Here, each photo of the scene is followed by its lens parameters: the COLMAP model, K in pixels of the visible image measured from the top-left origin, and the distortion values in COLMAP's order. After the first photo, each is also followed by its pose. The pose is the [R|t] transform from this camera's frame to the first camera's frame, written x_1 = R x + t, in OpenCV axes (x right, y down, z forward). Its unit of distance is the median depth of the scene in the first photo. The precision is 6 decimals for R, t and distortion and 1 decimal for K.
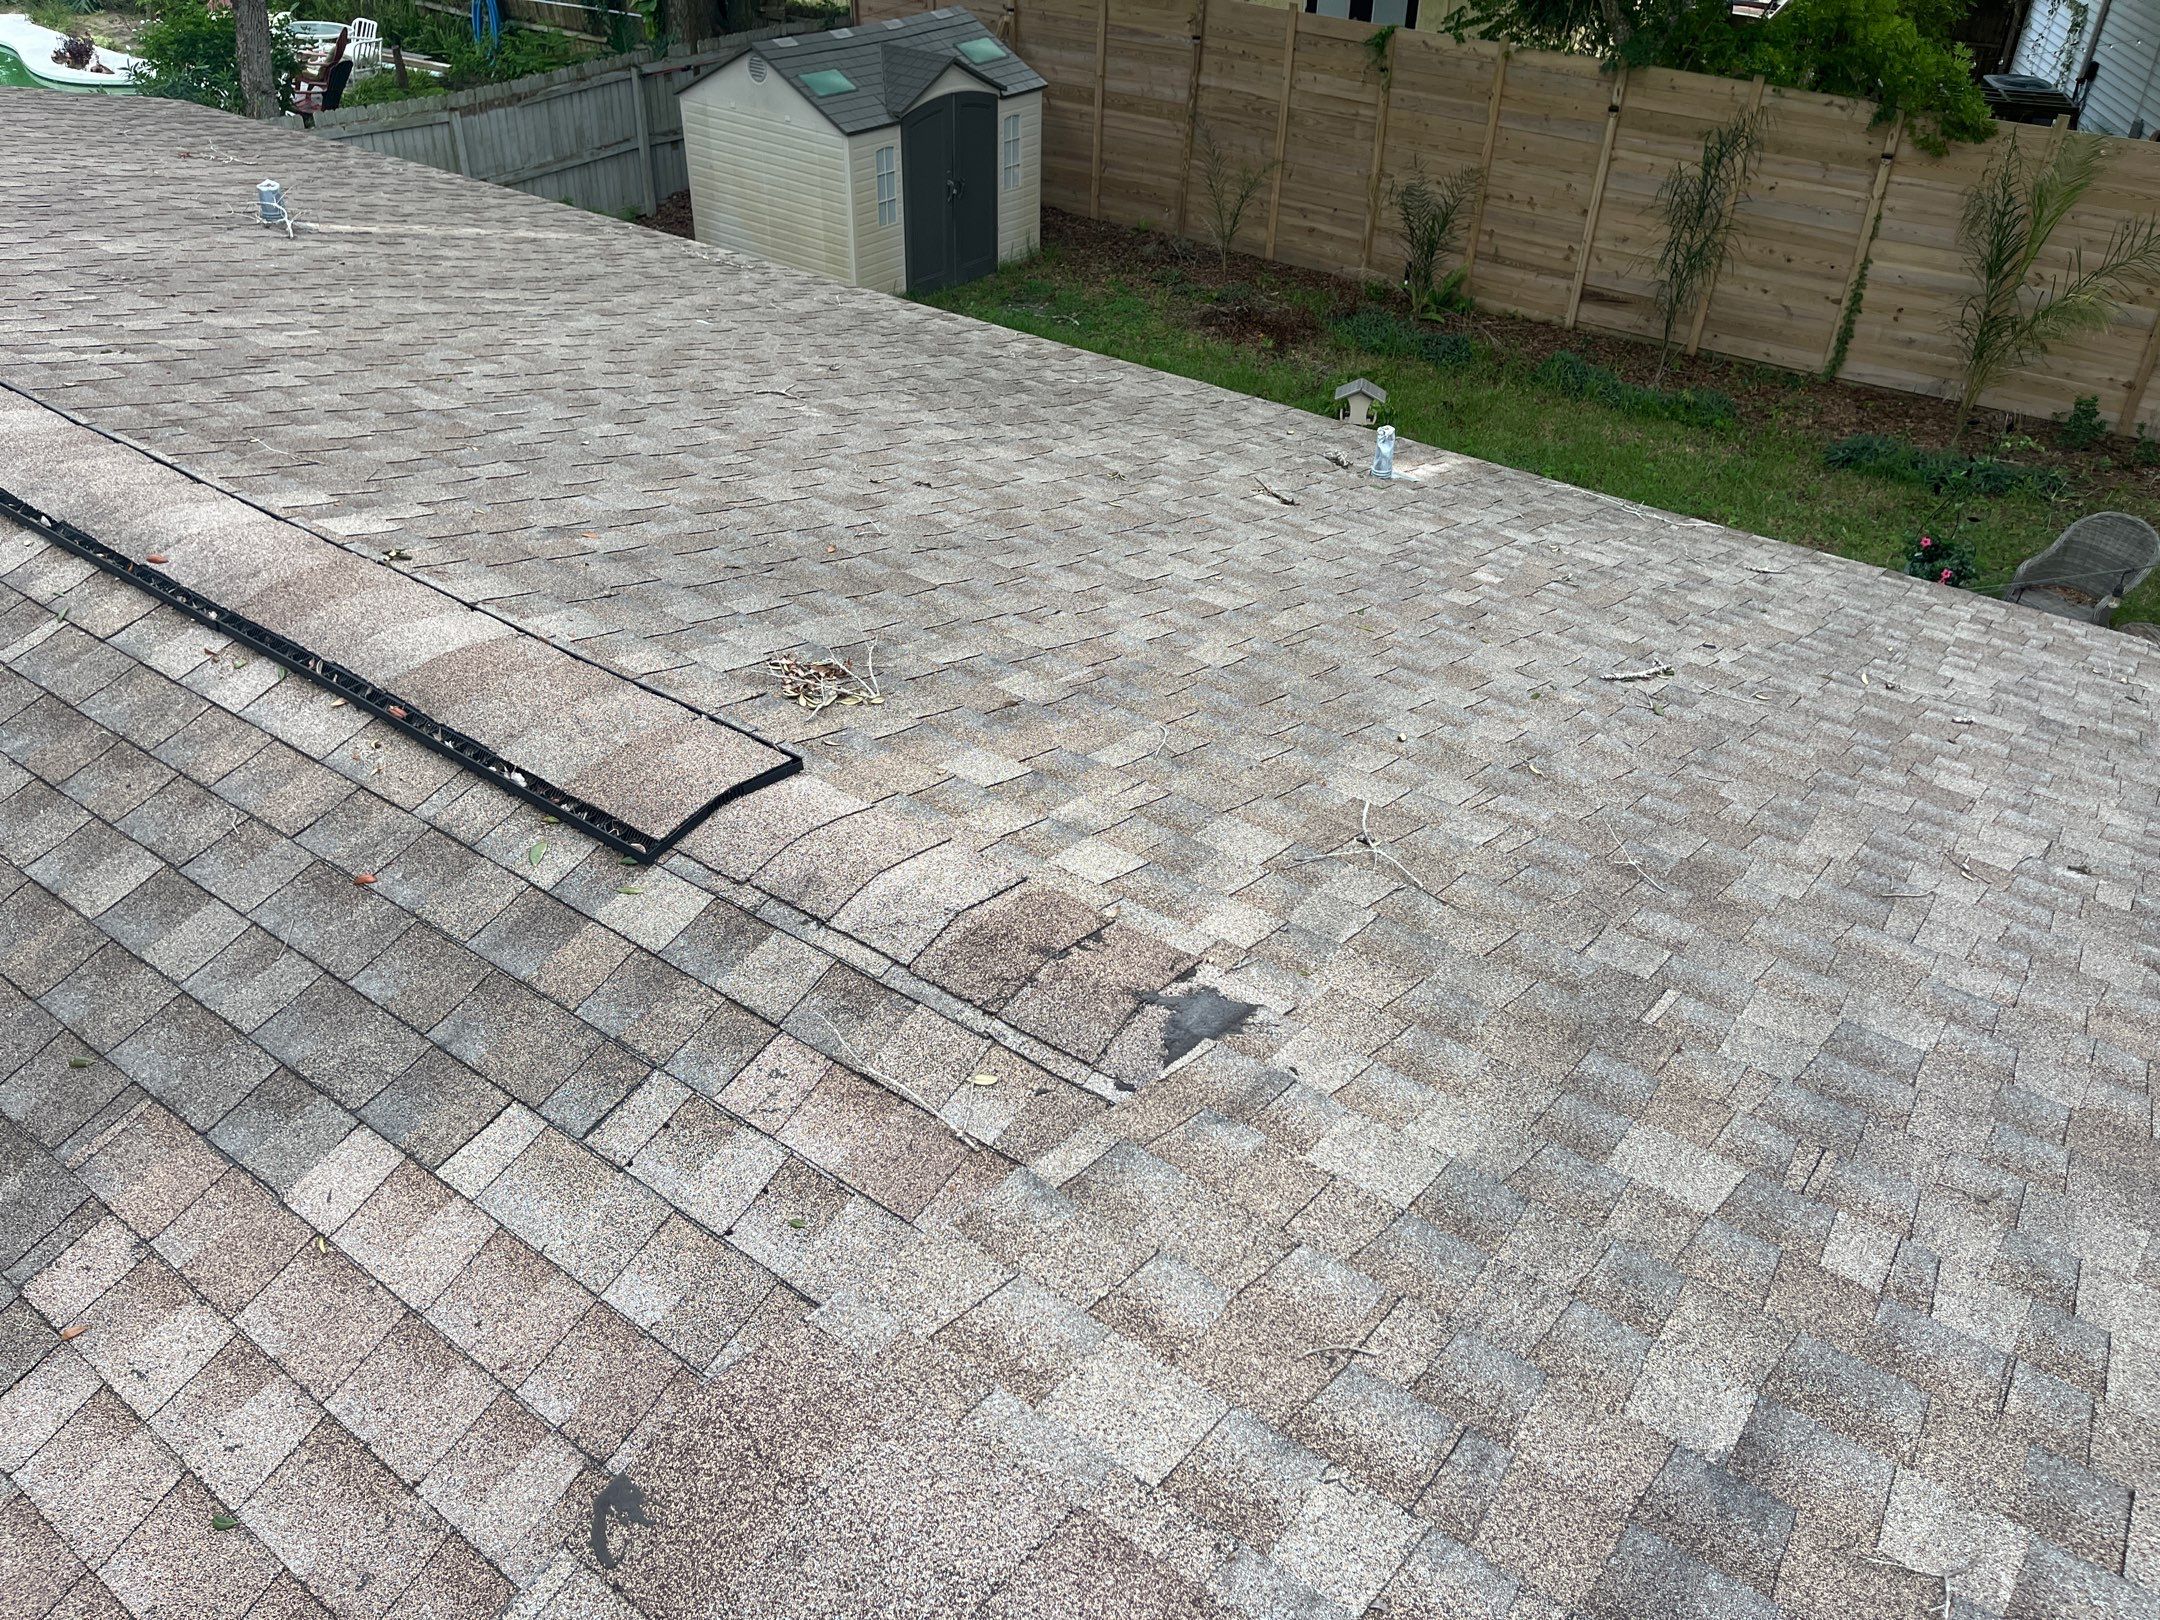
lens RADIAL K [[1609.4, 0, 1104.4], [0, 1609.4, 847.5], [0, 0, 1]] dist [0.093885, -0.097209]
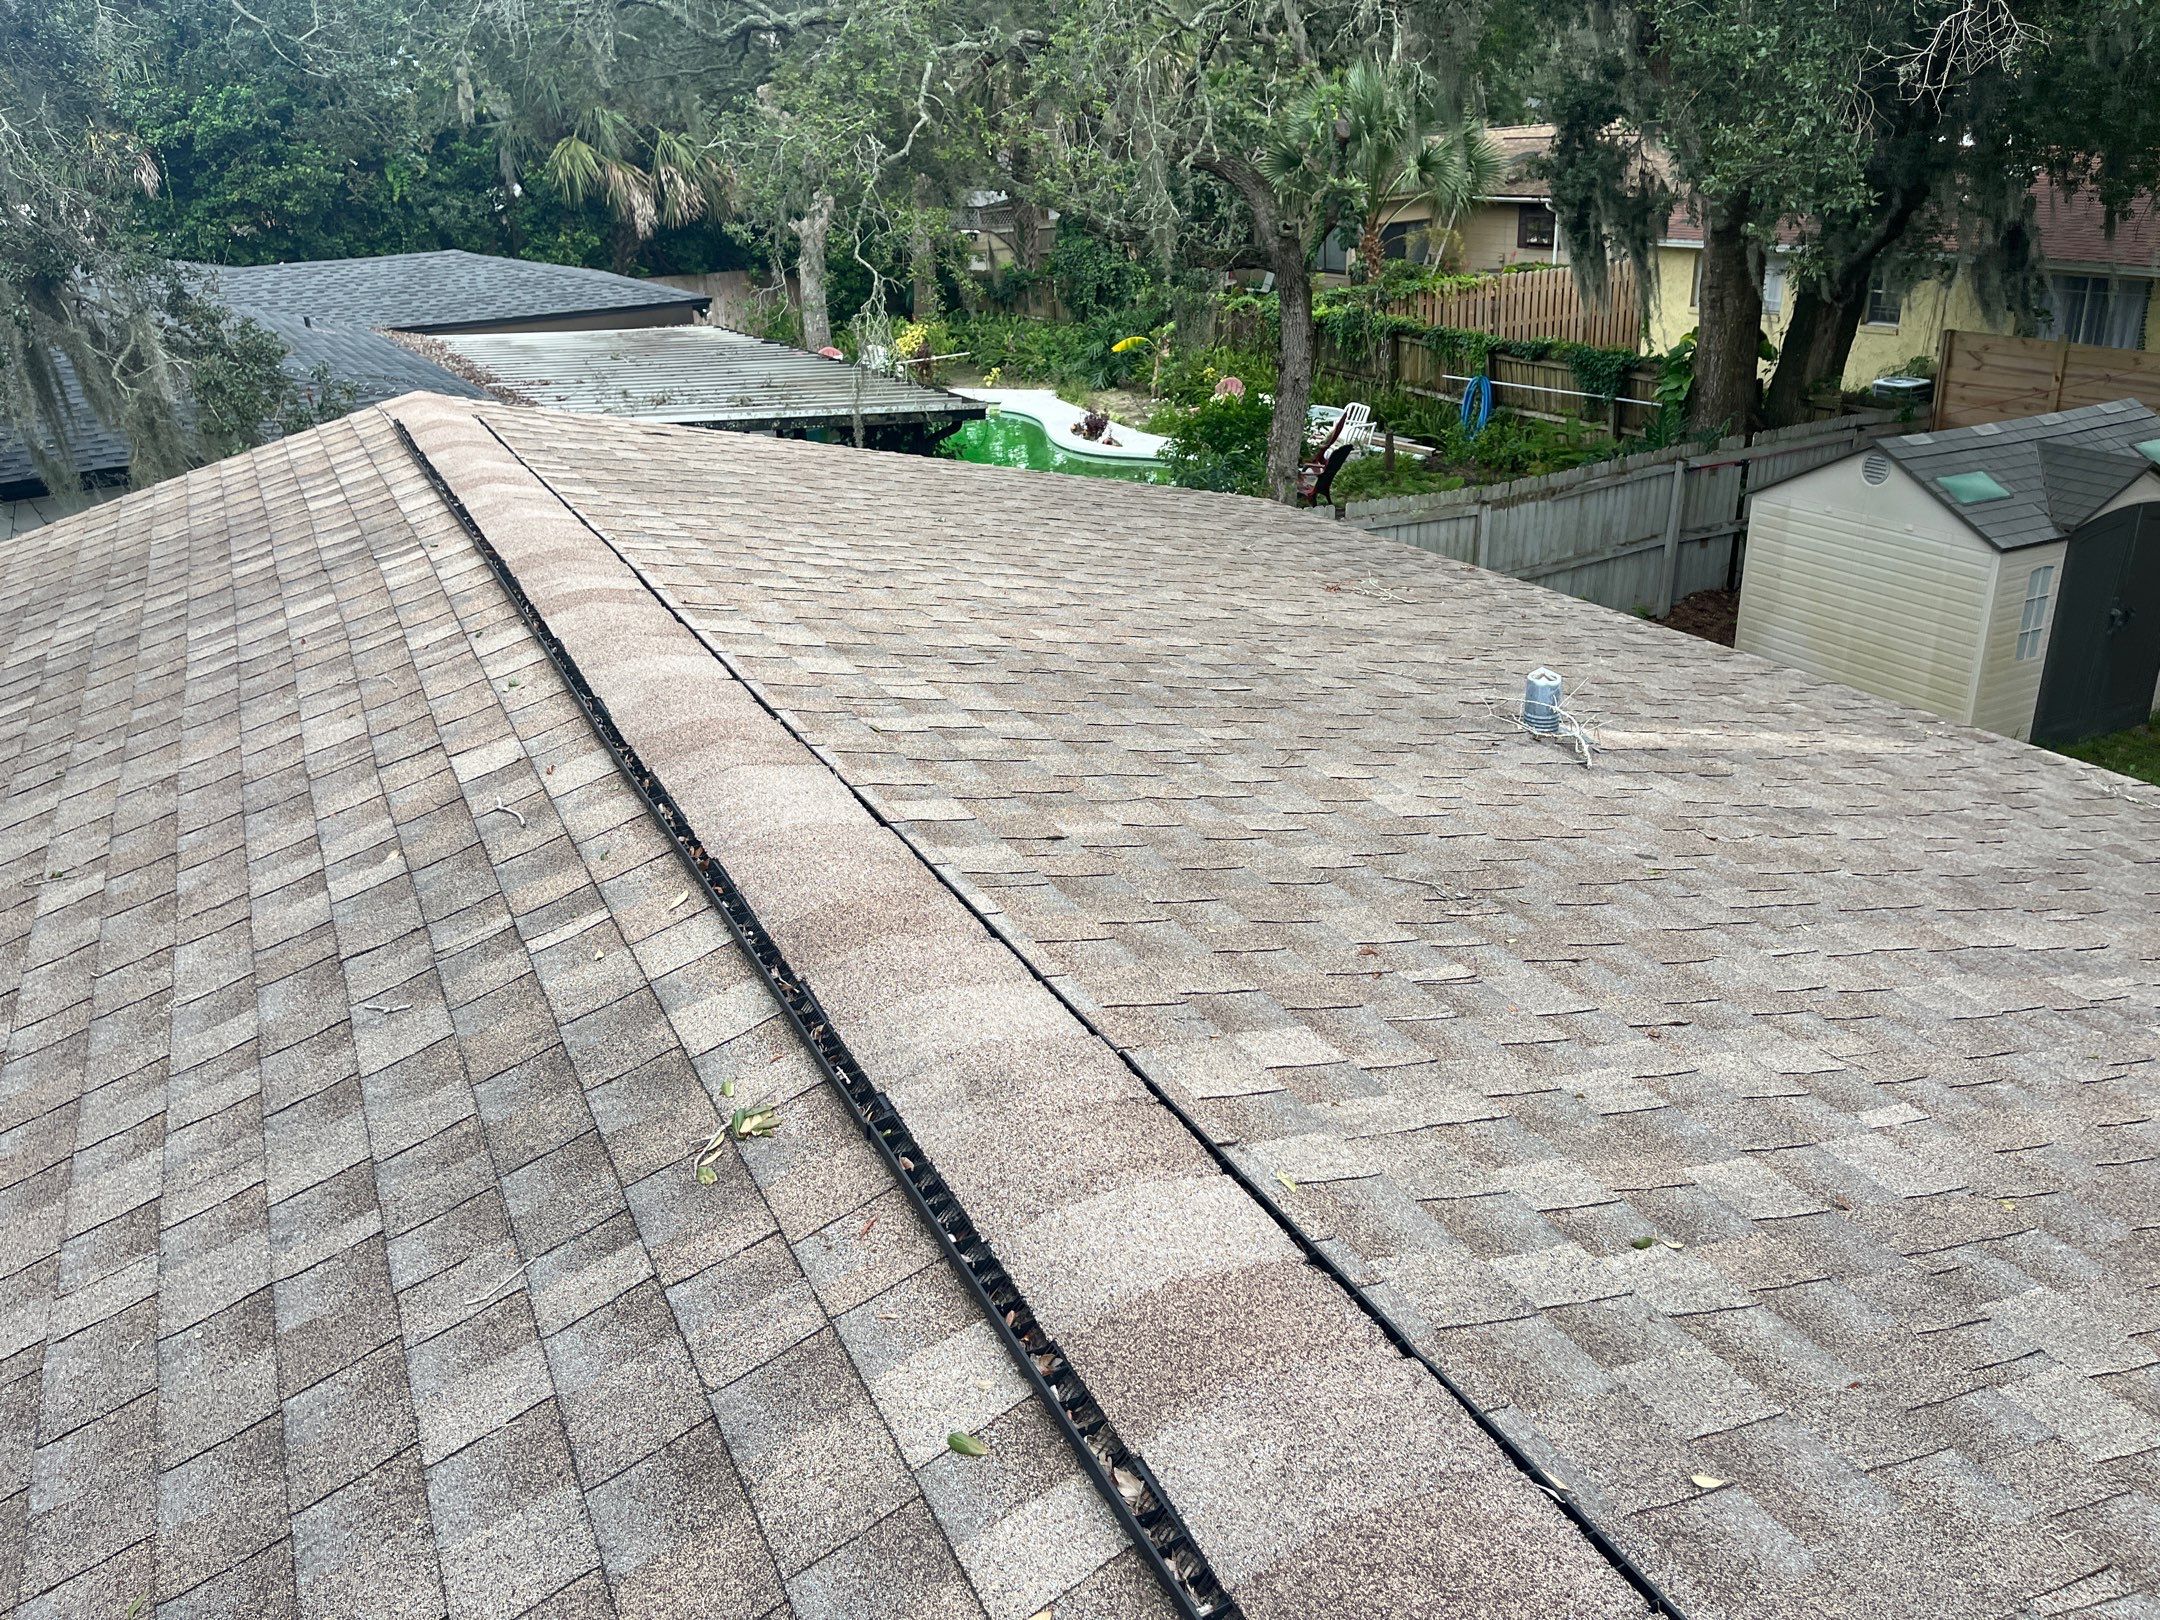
lens RADIAL K [[1609.4, 0, 1104.4], [0, 1609.4, 847.5], [0, 0, 1]] dist [0.093885, -0.097209]
pose [[0.887075, 0.139164, -0.440150, -0.154202], [-0.222518, 0.964298, -0.143576, -0.085076], [0.404456, 0.225304, 0.886371, 0.153612]]
